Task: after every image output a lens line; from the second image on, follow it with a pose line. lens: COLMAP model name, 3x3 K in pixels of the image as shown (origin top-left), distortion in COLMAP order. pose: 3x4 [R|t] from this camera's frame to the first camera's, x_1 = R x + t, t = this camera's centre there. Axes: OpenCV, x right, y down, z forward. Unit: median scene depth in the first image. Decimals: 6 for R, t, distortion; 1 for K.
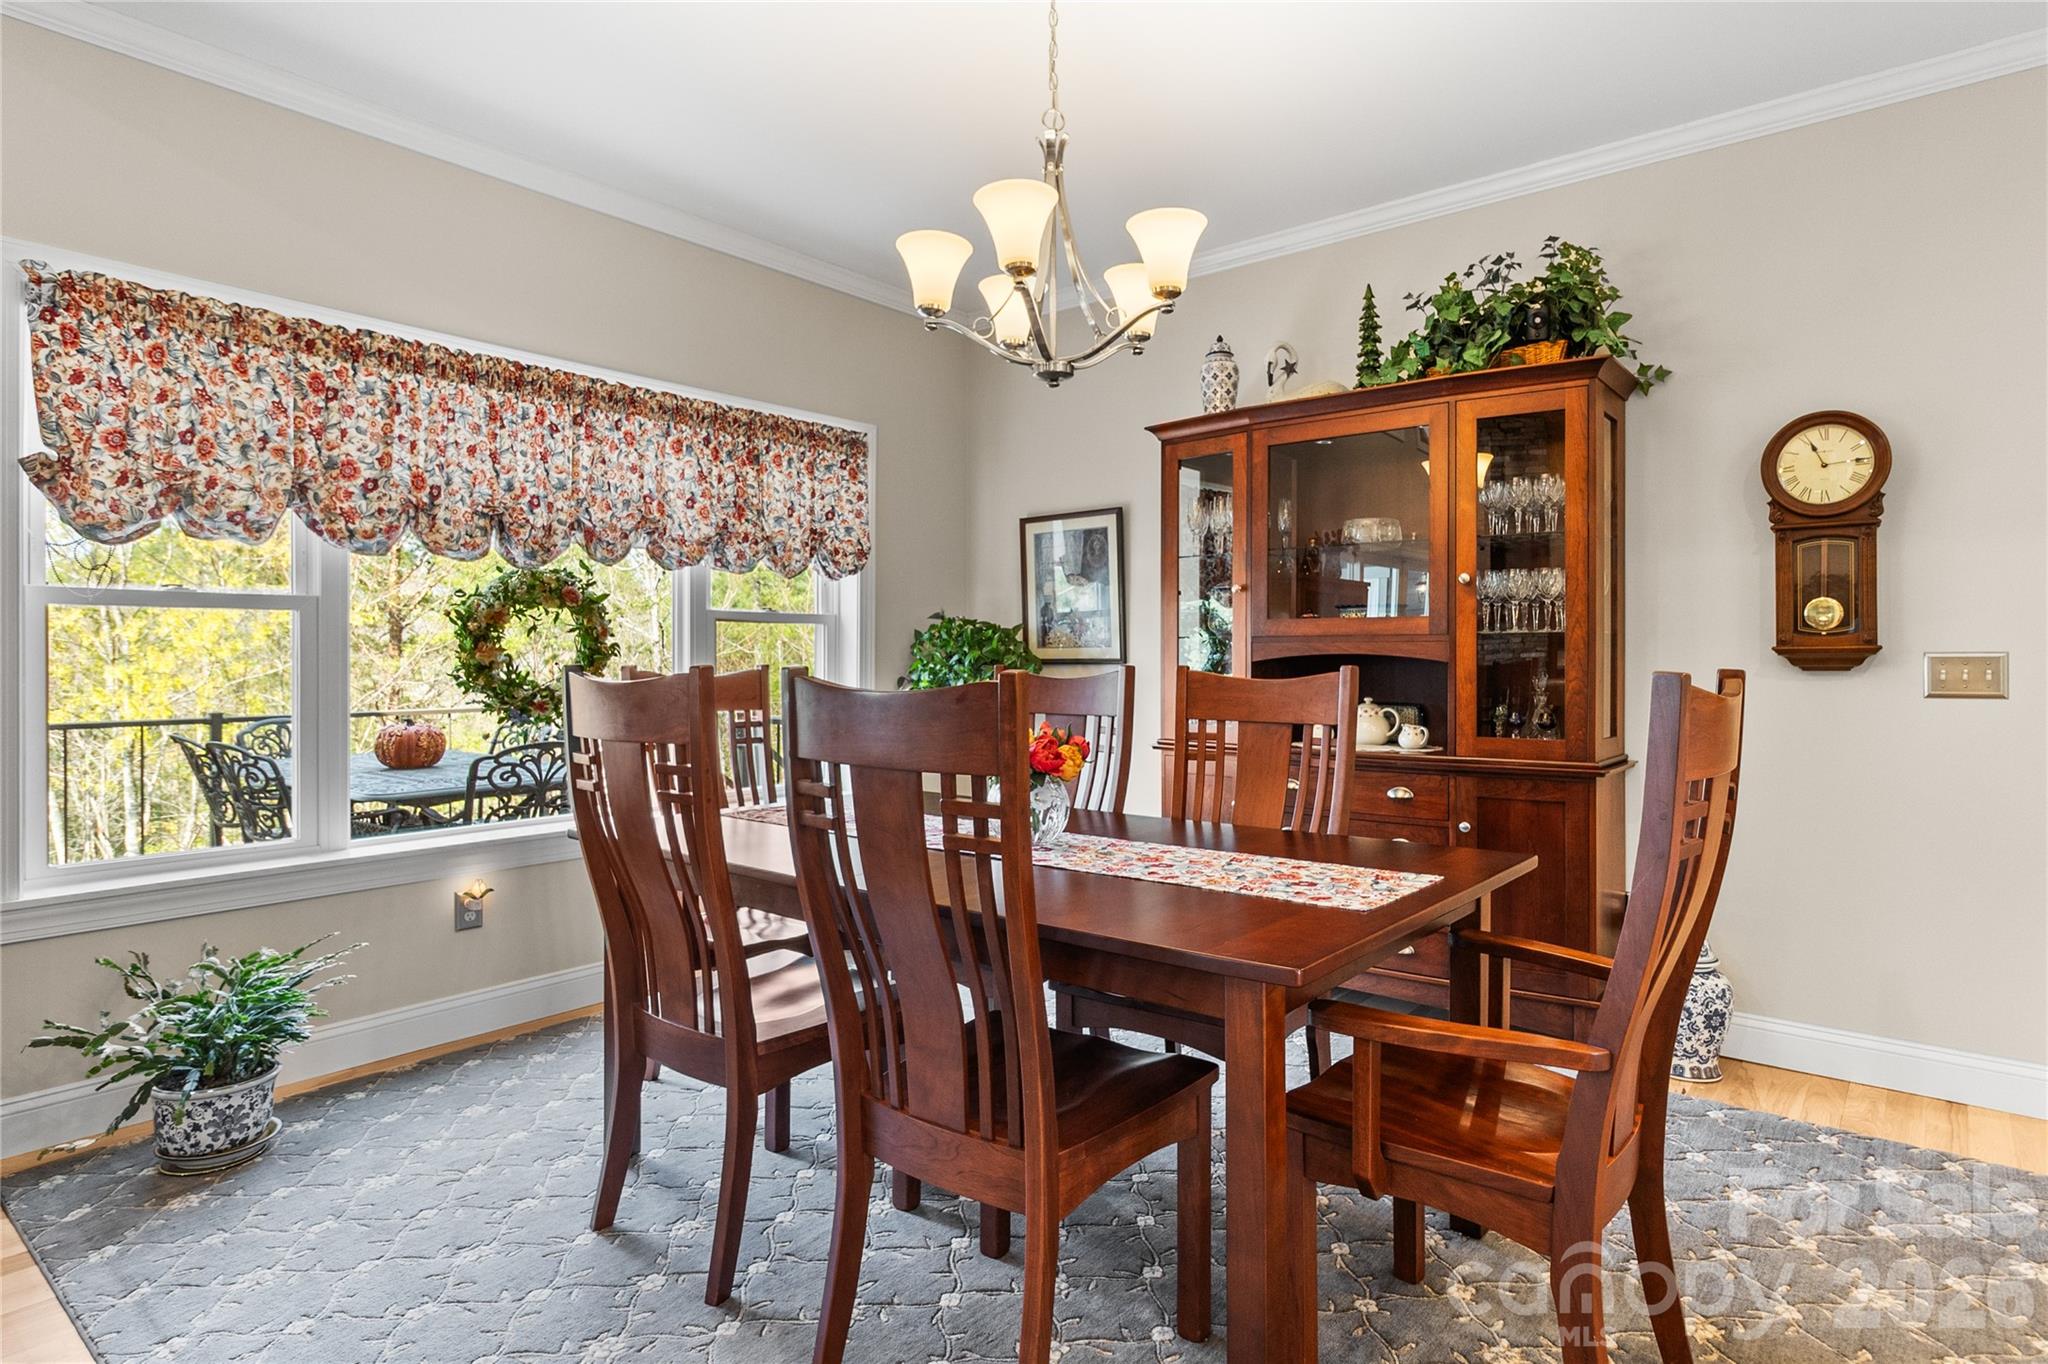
lens RADIAL K [[1111.0, 0, 1035.6], [0, 1111.0, 664.1], [0, 0, 1]] dist [0.004341, -0.000573]
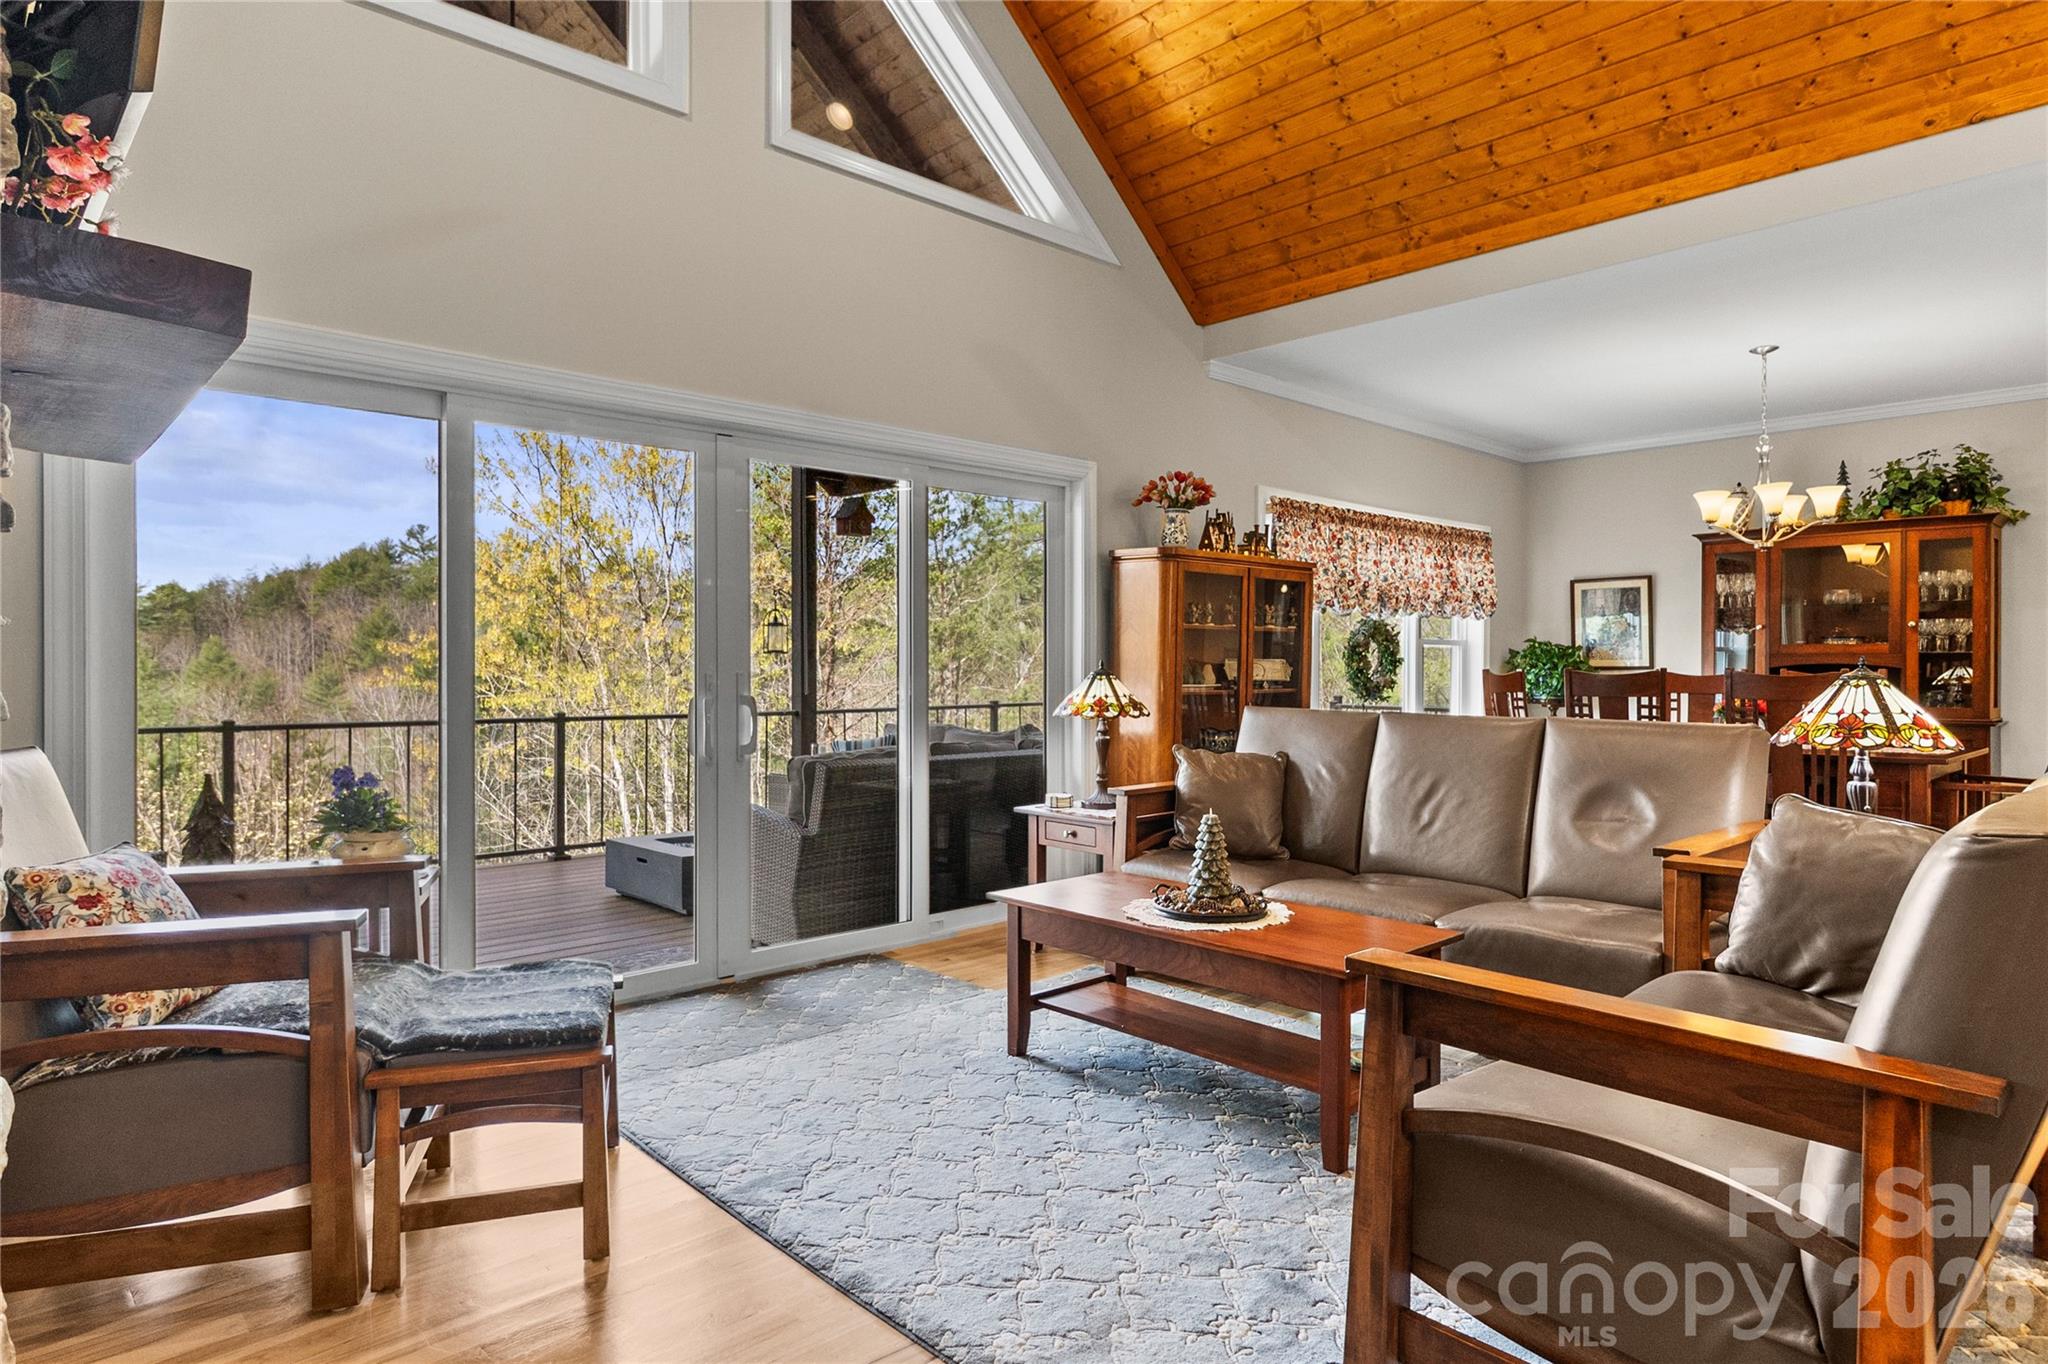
lens RADIAL K [[1167.9, 0, 1038.8], [0, 1167.9, 674.0], [0, 0, 1]] dist [-0.004834, 0.001504]
pose [[0.992006, 0.001203, -0.126182, -0.843323], [-0.001158, 0.999999, 0.000429, 0.008897], [0.126182, -0.000280, 0.992007, -1.166163]]
